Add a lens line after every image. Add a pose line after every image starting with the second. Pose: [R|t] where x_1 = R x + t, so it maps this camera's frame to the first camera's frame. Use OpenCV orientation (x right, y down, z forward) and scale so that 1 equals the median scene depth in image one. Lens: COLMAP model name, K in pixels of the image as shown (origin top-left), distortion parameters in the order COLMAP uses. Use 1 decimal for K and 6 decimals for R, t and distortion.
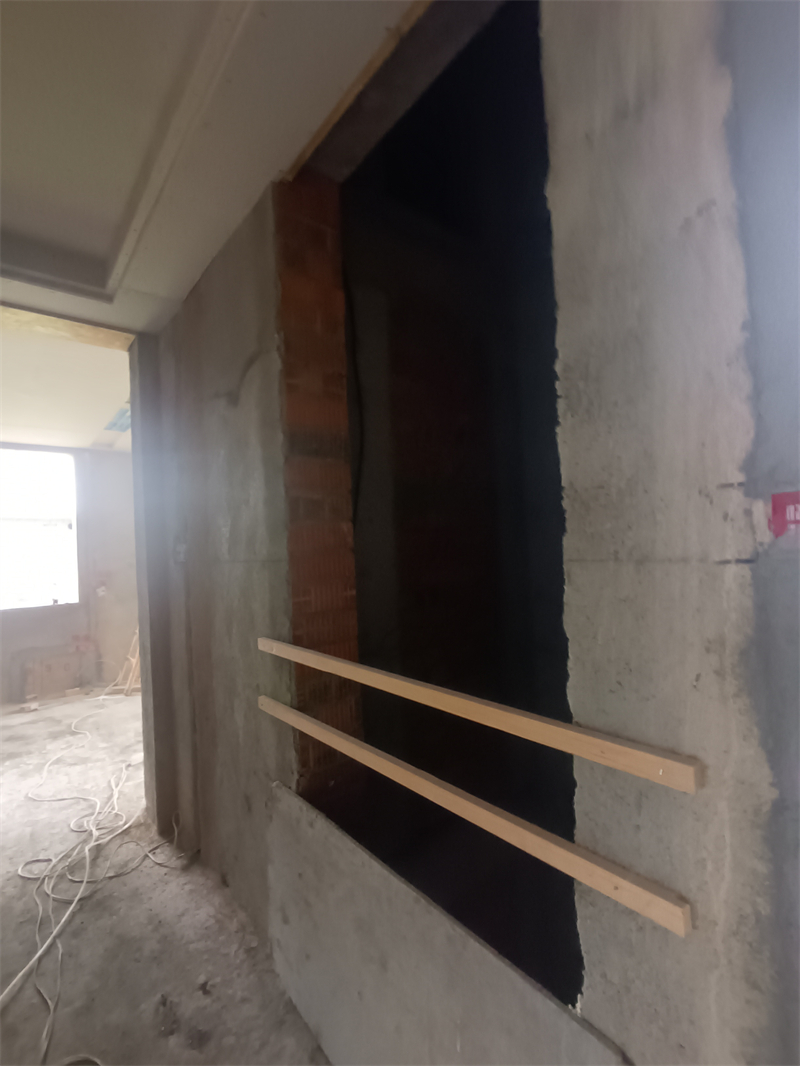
lens RADIAL K [[492.7, 0, 406.1], [0, 492.7, 541.0], [0, 0, 1]] dist [-0.011054, 0.007178]
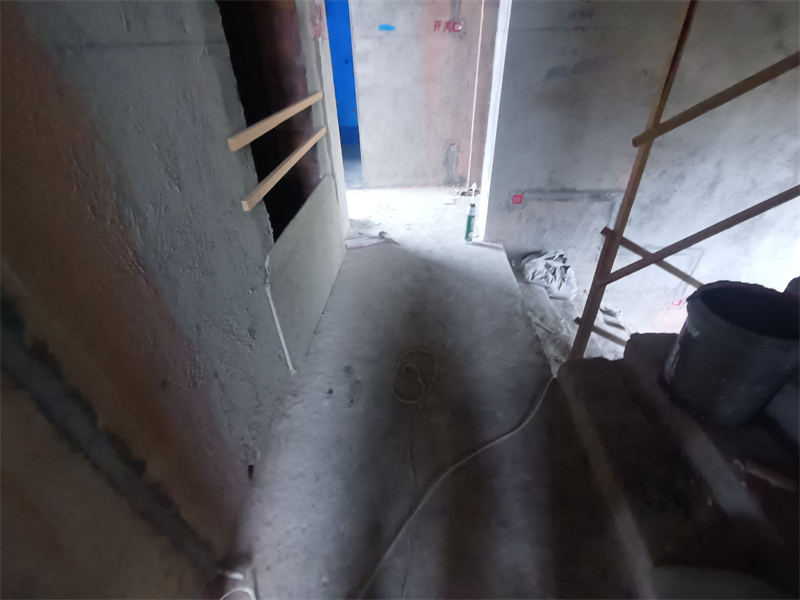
lens RADIAL K [[366.7, 0, 399.0], [0, 366.7, 305.2], [0, 0, 1]] dist [-0.000875, 0.000276]
pose [[-0.729311, -0.354599, 0.585119, -0.962929], [0.050162, 0.825195, 0.562616, 0.069259], [-0.682341, 0.439672, -0.584037, 1.197578]]
